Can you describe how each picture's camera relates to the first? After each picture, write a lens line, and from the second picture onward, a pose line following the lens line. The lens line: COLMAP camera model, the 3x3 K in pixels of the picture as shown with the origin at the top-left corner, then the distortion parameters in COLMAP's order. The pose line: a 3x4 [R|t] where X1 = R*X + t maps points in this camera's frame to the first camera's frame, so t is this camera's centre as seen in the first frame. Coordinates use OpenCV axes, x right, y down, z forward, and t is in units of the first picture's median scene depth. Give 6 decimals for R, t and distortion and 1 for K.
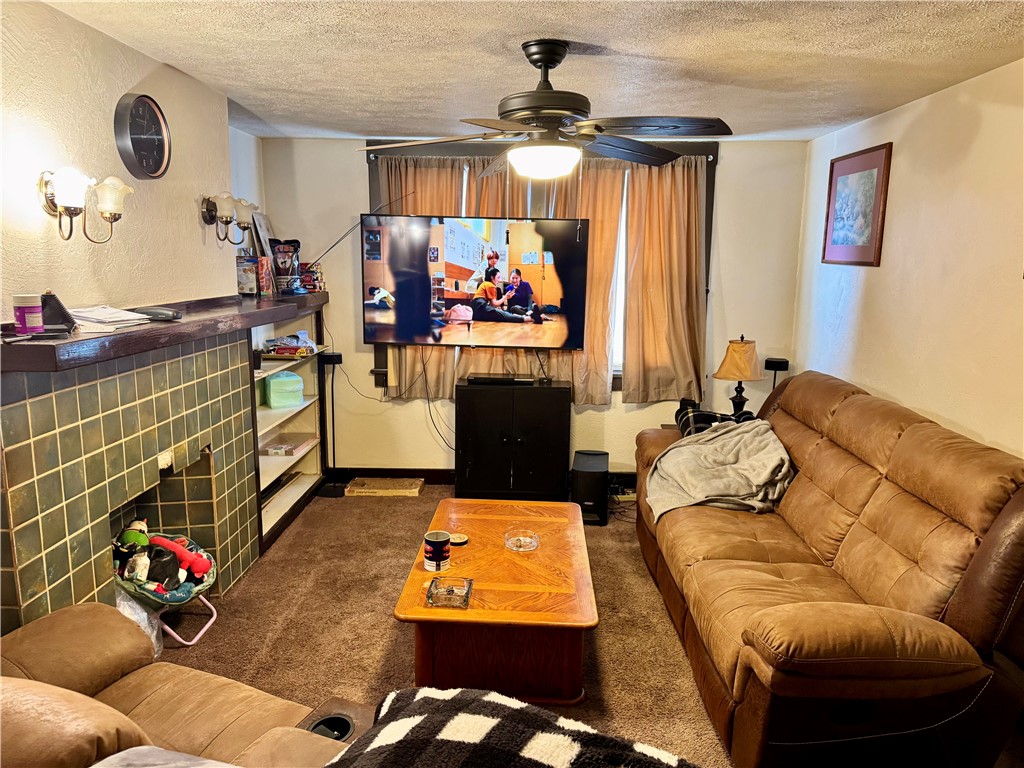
lens RADIAL K [[722.7, 0, 511.2], [0, 722.7, 385.2], [0, 0, 1]] dist [0.084264, -0.102357]
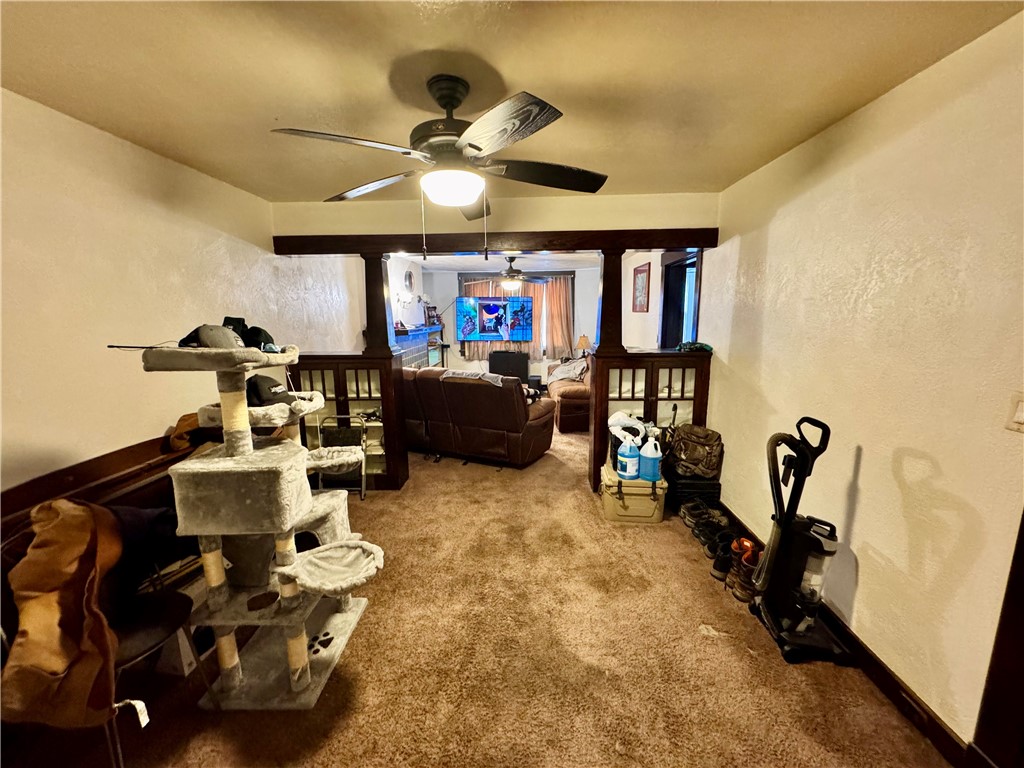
lens RADIAL K [[410.9, 0, 512.2], [0, 410.9, 378.8], [0, 0, 1]] dist [-0.002394, -0.000406]
pose [[0.999709, -0.020723, -0.012337, 0.054021], [0.020543, 0.999683, -0.014567, 0.186275], [0.012635, 0.014309, 0.999818, -0.977334]]
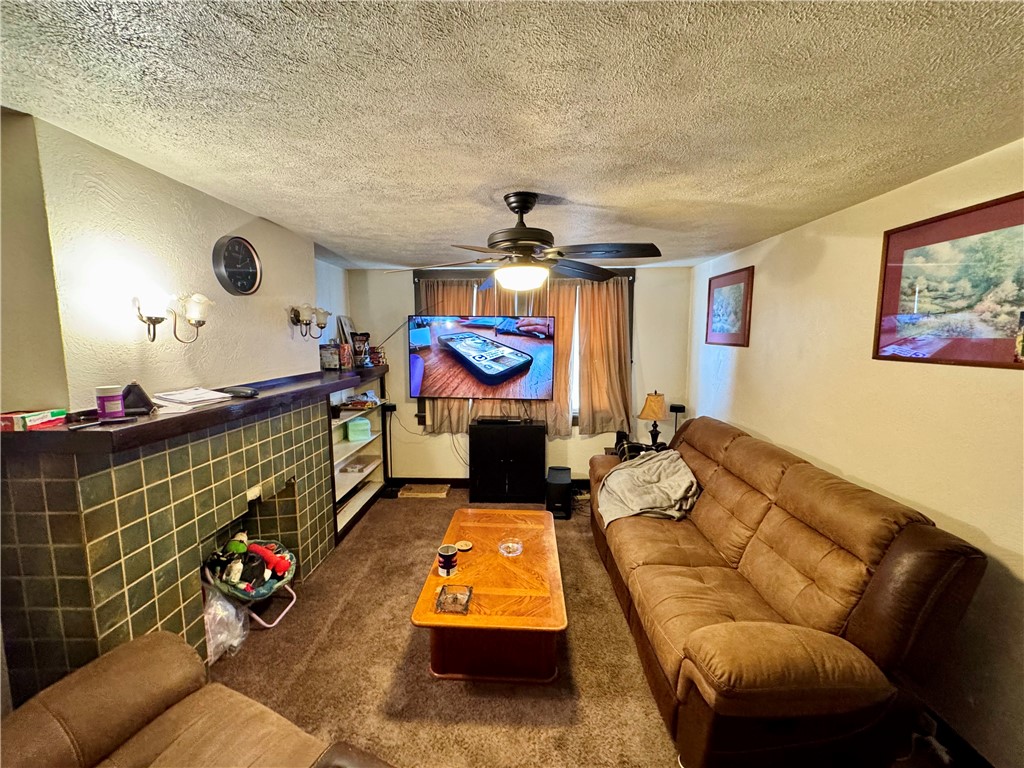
lens RADIAL K [[410.9, 0, 510.9], [0, 410.9, 381.9], [0, 0, 1]] dist [-0.002394, -0.000406]
pose [[0.999921, -0.012316, -0.002403, 0.019700], [0.012135, 0.997848, -0.064431, -0.047902], [0.003192, 0.064397, 0.997919, 0.186696]]
